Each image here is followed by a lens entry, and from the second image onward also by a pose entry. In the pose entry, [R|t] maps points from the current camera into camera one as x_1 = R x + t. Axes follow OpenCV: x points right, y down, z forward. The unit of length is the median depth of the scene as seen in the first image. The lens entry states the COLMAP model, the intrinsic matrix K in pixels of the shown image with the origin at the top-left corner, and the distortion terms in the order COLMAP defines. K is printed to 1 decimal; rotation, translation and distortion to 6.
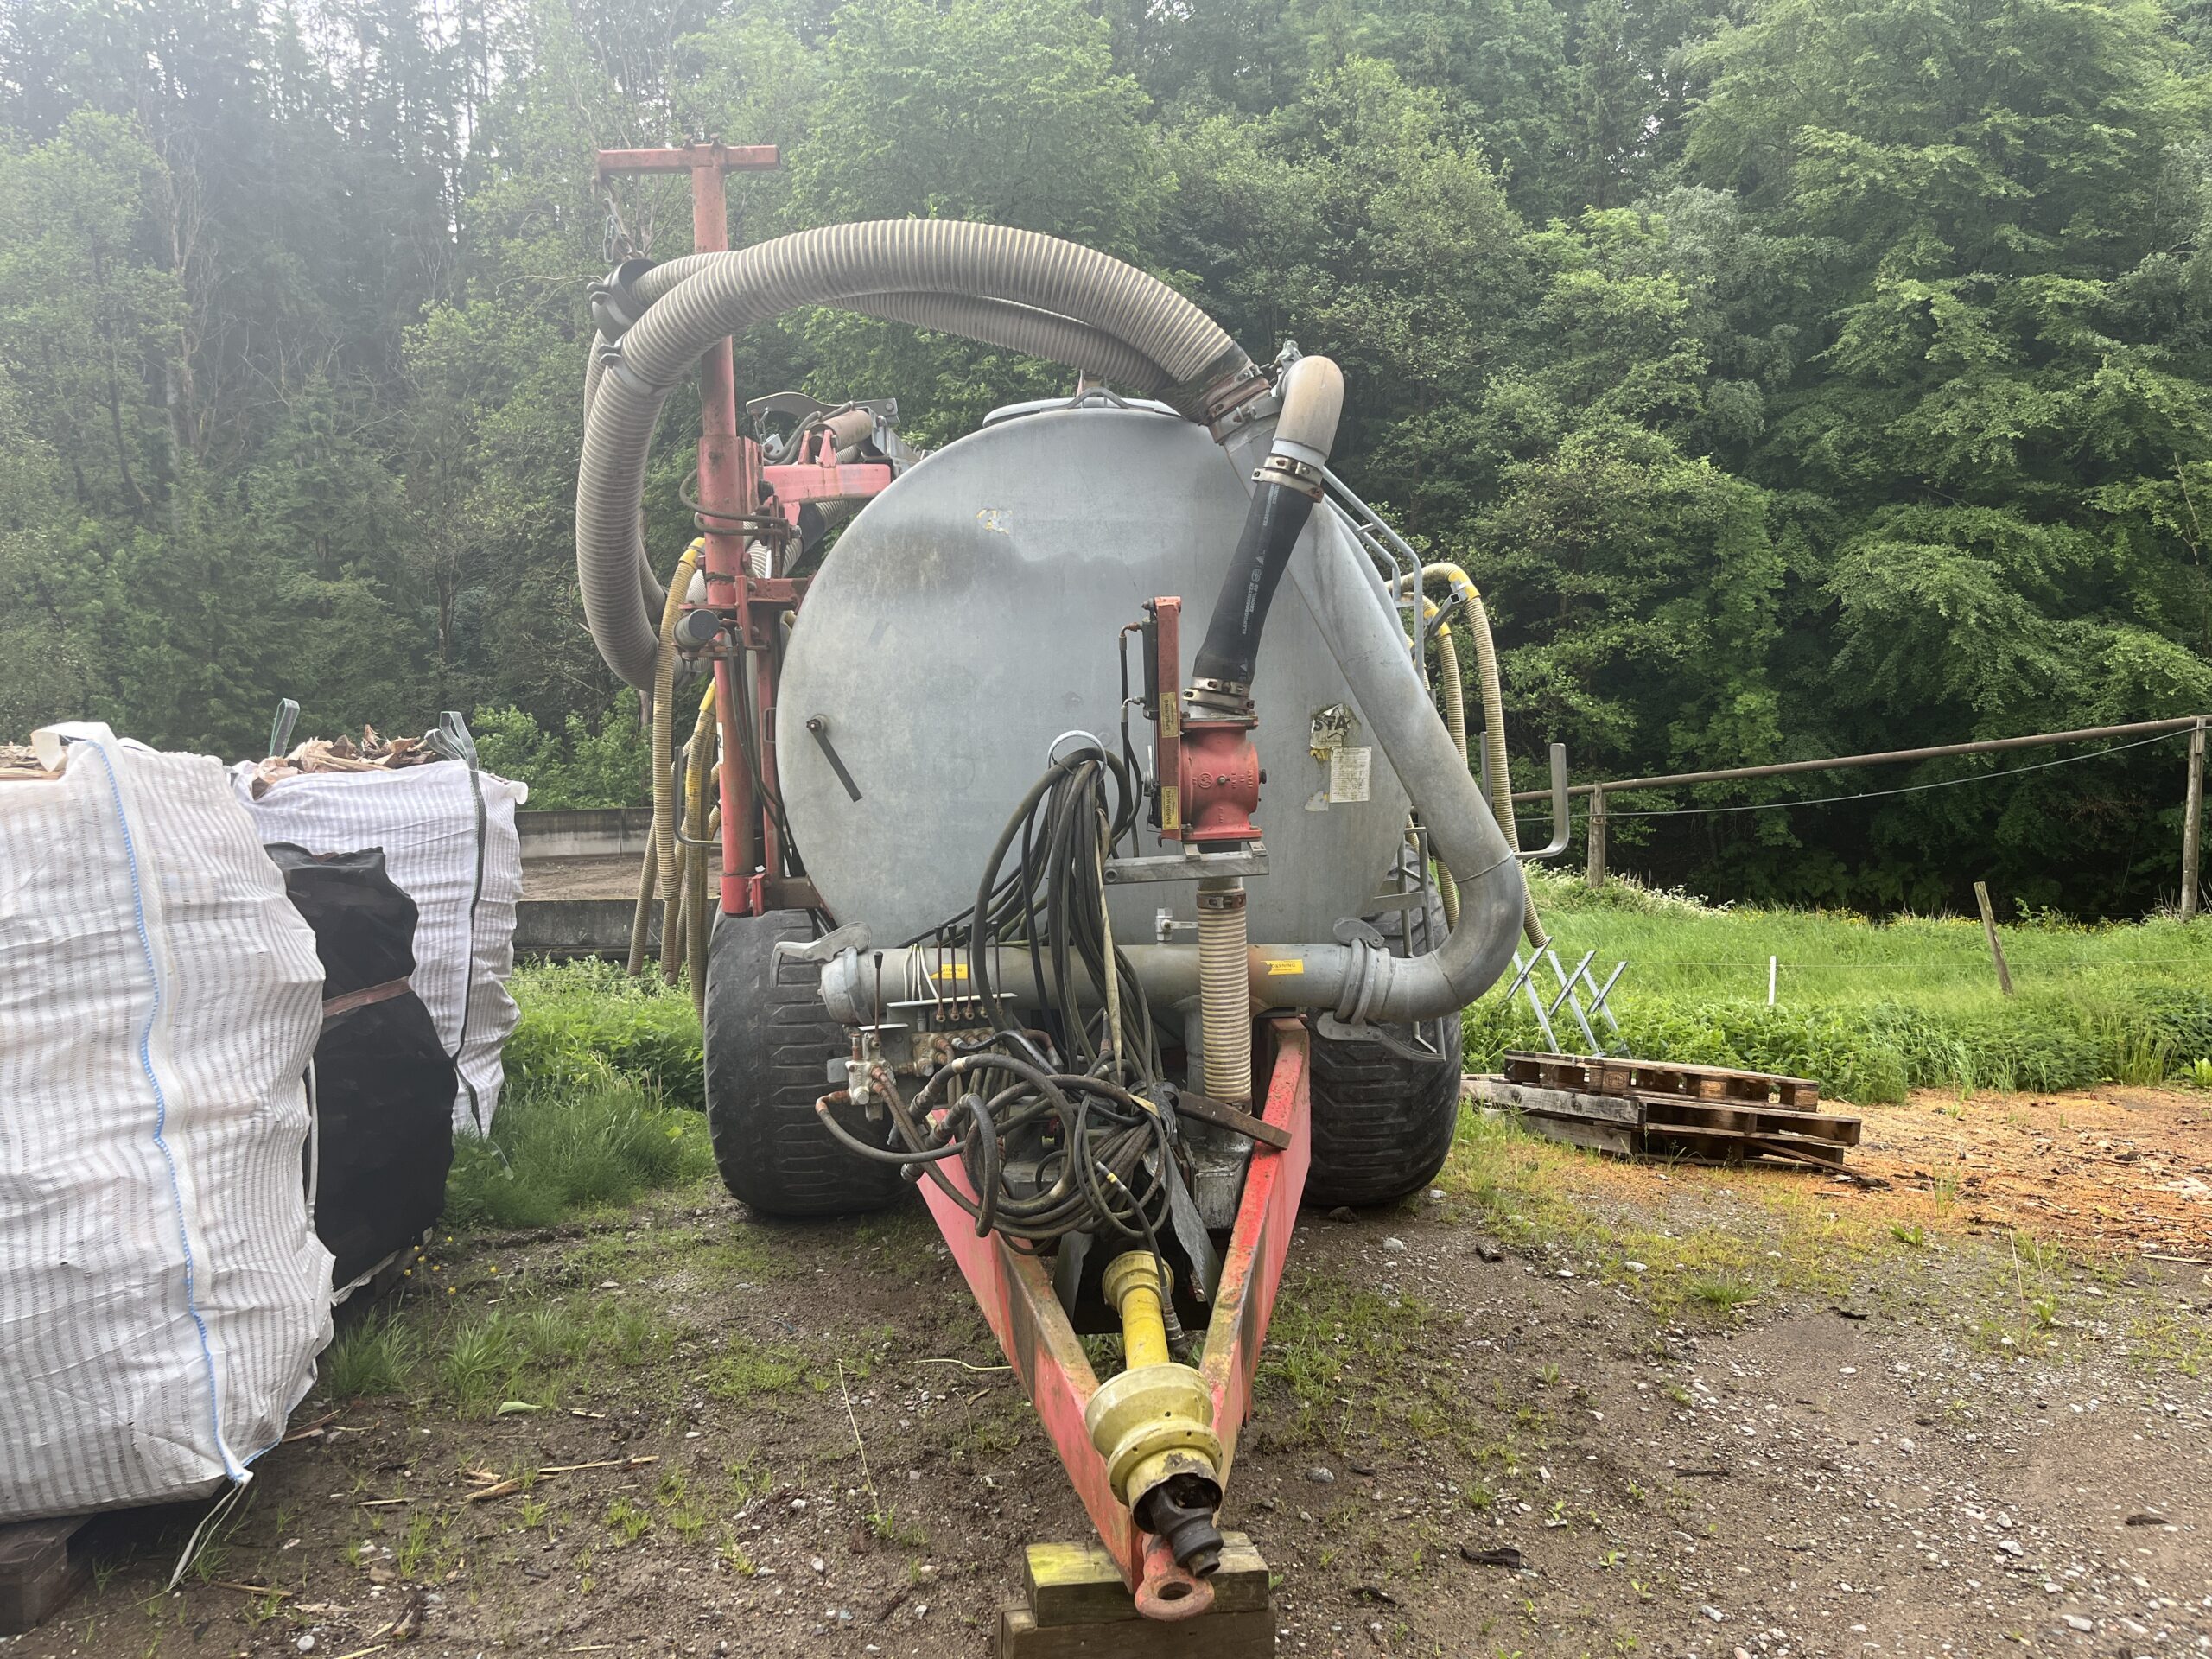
lens RADIAL K [[1692.8, 0, 1102.3], [0, 1692.8, 813.4], [0, 0, 1]] dist [0.060747, -0.055454]
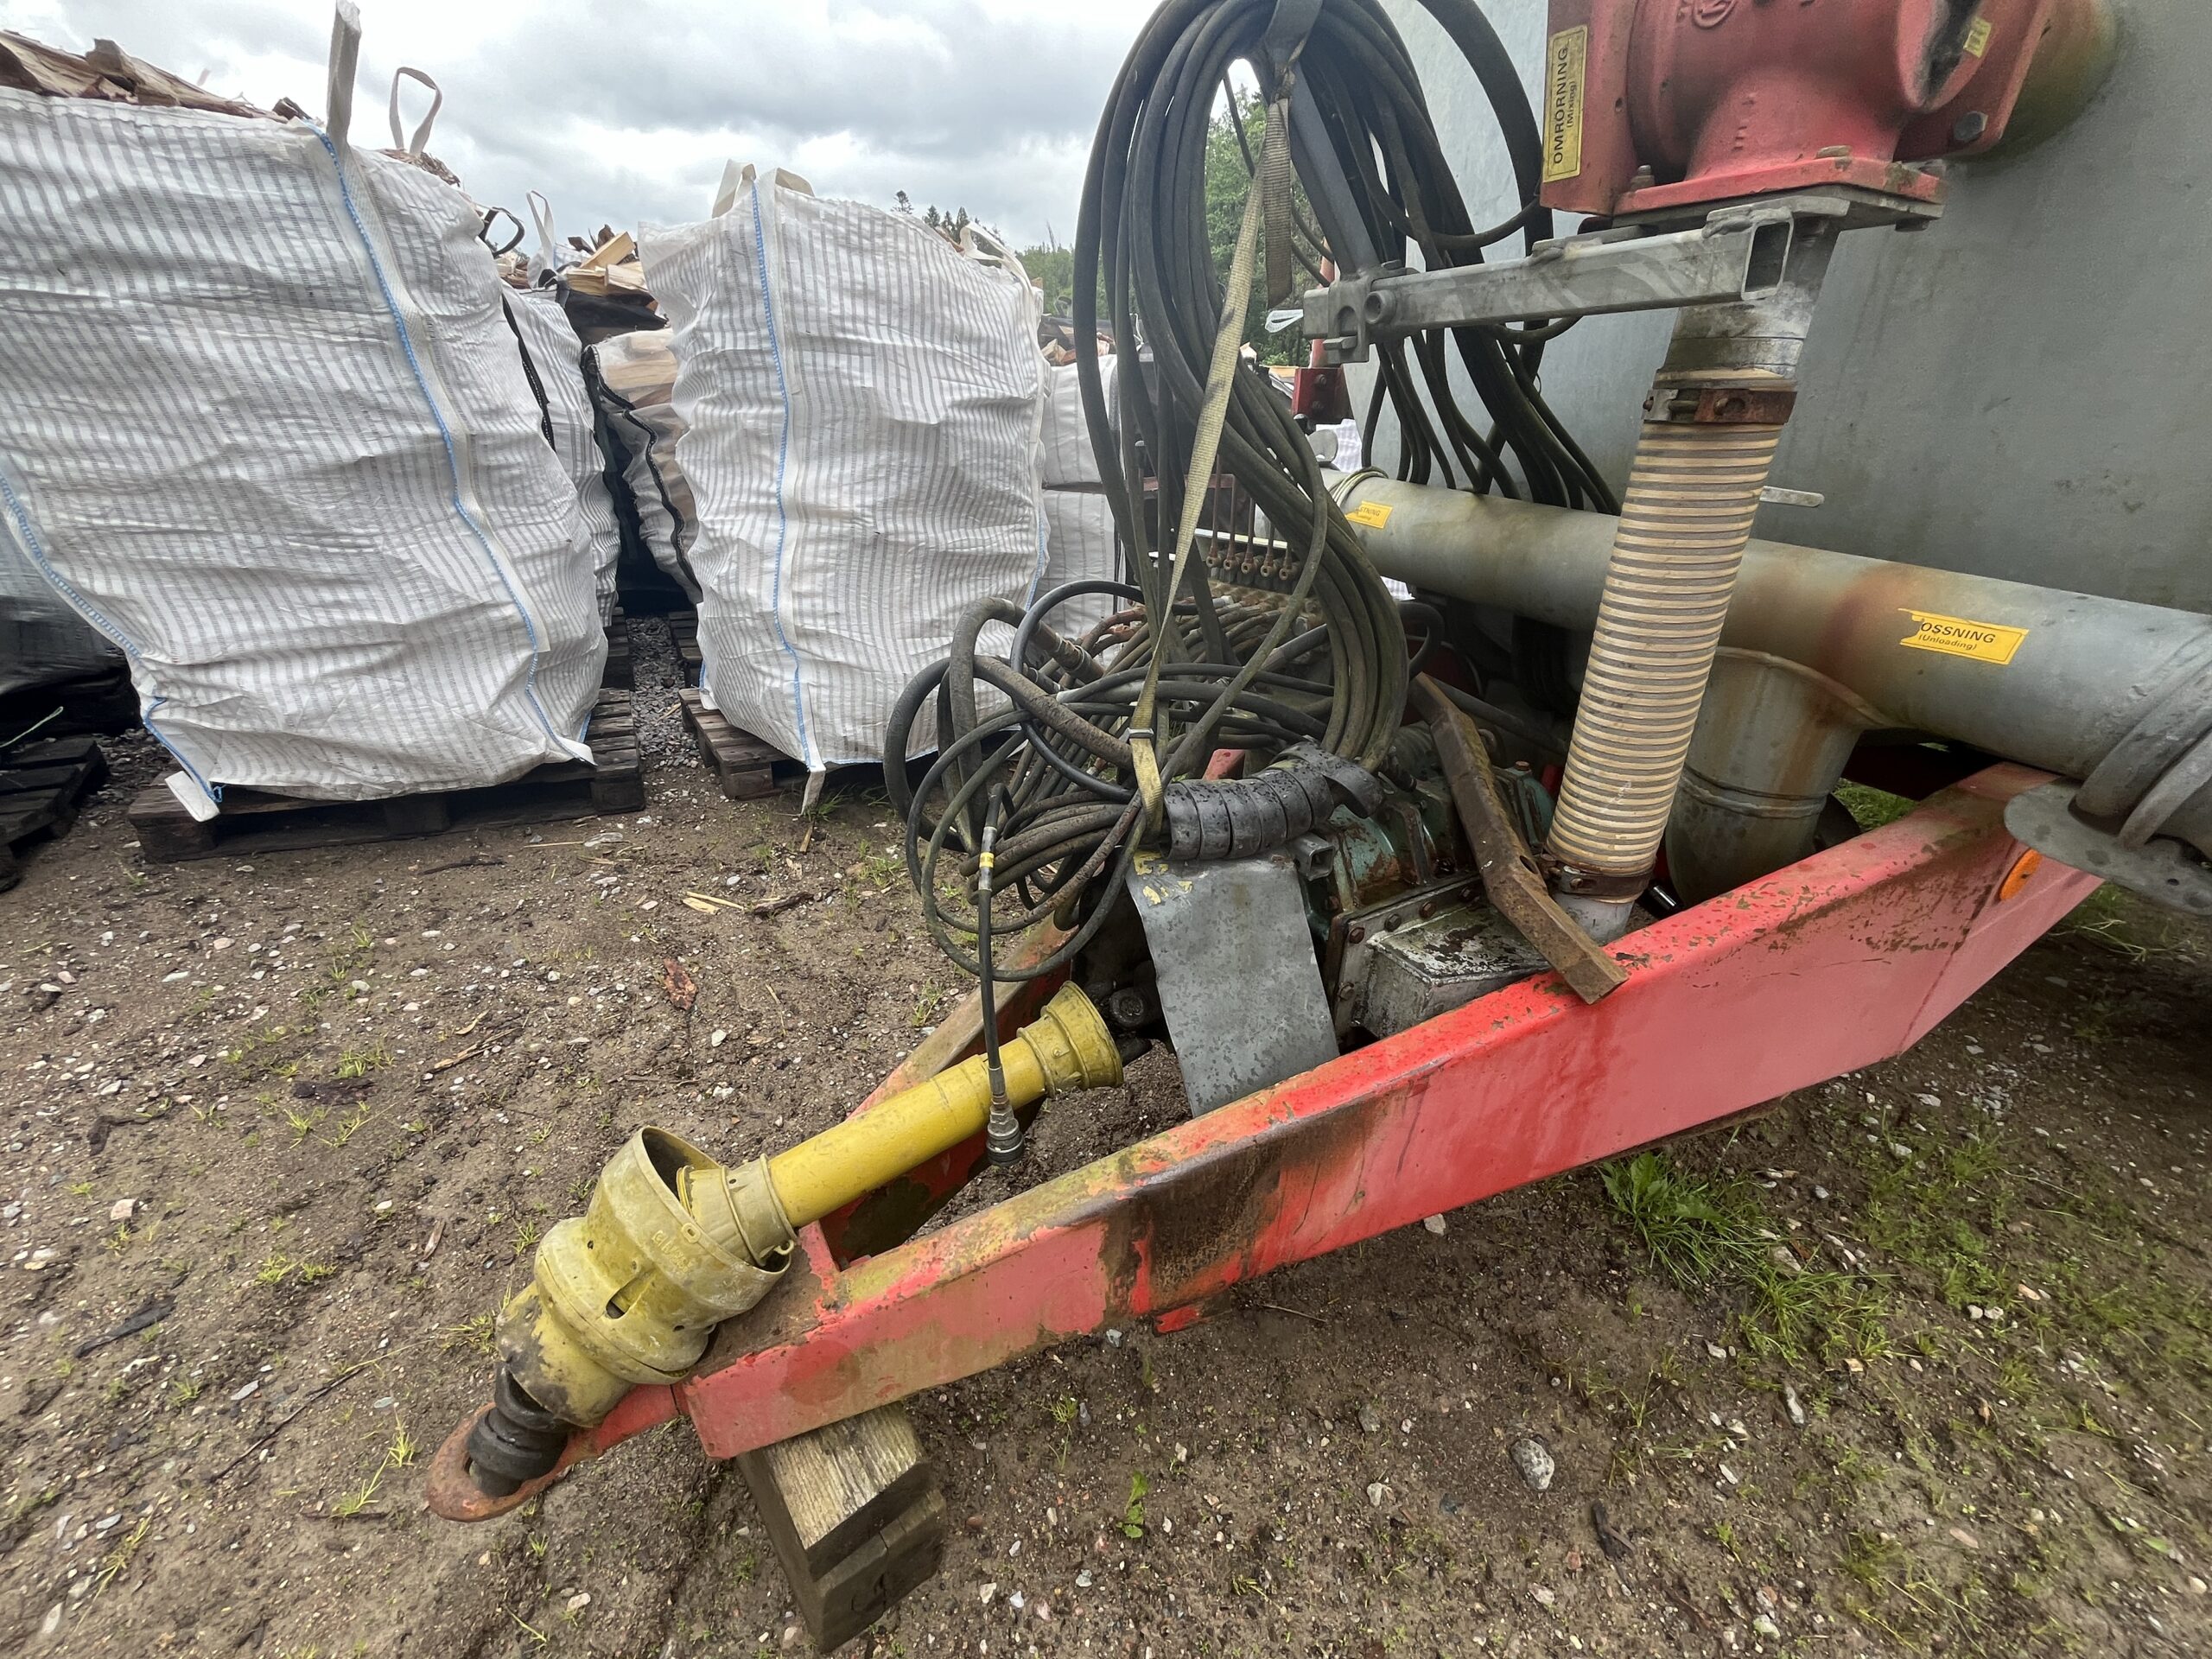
lens RADIAL K [[901.5, 0, 1086.1], [0, 901.5, 834.1], [0, 0, 1]] dist [-0.003670, 0.000701]
pose [[0.448968, 0.435968, -0.779974, 0.233604], [-0.087242, 0.890113, 0.447312, 0.065342], [0.889279, -0.132782, 0.437667, 0.836368]]
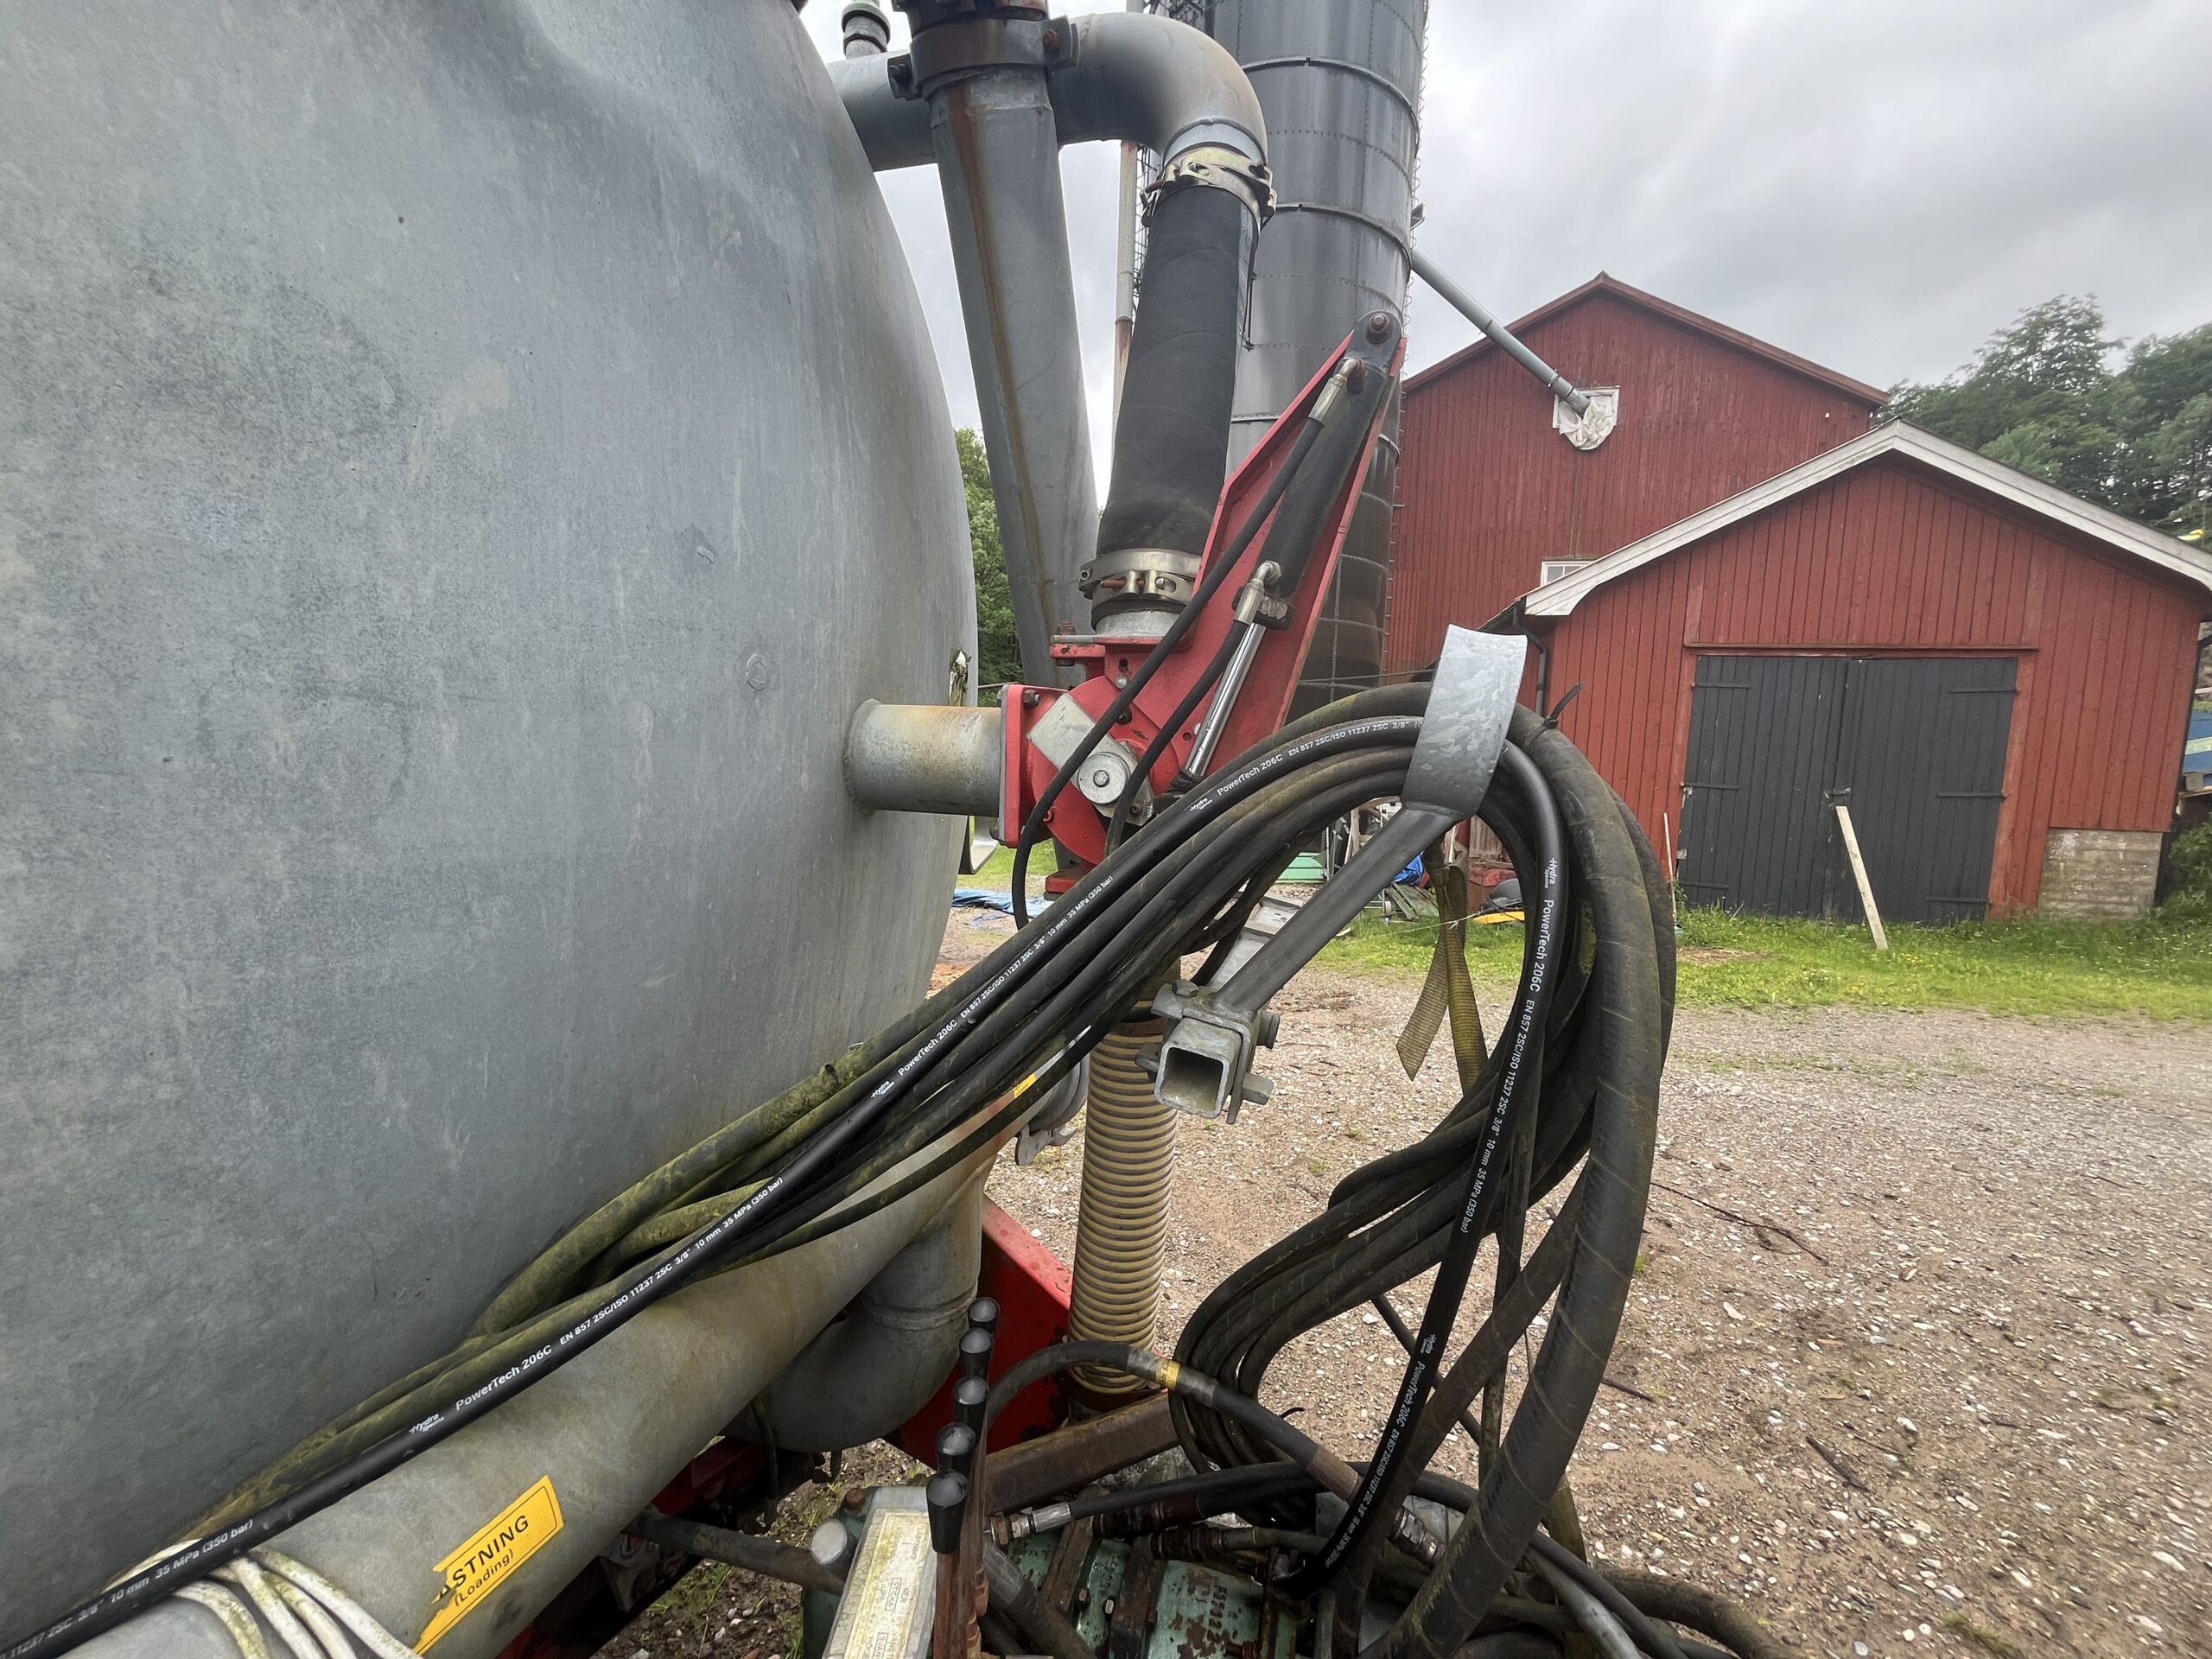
lens RADIAL K [[901.6, 0, 1093.6], [0, 901.6, 837.5], [0, 0, 1]] dist [-0.001600, 0.000381]
pose [[0.333835, -0.082952, 0.938975, -0.203884], [0.023793, 0.996545, 0.079579, -0.024235], [-0.942331, -0.004225, 0.334655, 1.012558]]
